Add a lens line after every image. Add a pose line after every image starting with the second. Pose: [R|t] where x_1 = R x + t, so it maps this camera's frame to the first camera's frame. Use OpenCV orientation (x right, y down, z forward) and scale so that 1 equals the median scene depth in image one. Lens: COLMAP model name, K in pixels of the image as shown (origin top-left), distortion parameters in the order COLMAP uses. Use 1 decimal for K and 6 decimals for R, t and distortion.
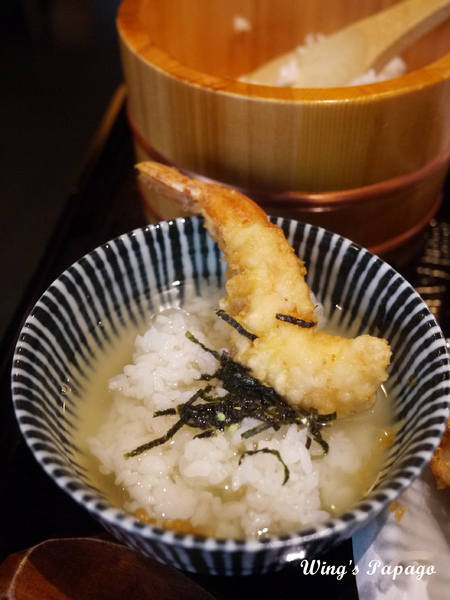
lens RADIAL K [[675.4, 0, 225.0], [0, 675.4, 300.0], [0, 0, 1]] dist [-0.054970, -0.006062]
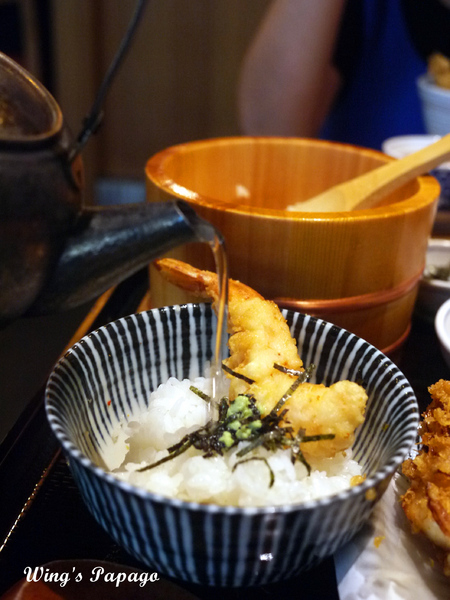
lens RADIAL K [[675.4, 0, 225.0], [0, 675.4, 300.0], [0, 0, 1]] dist [-0.054970, -0.006062]
pose [[0.998183, 0.056495, 0.020976, -0.032948], [-0.046483, 0.943310, -0.328642, 0.279930], [-0.038353, 0.327069, 0.944222, -0.146818]]
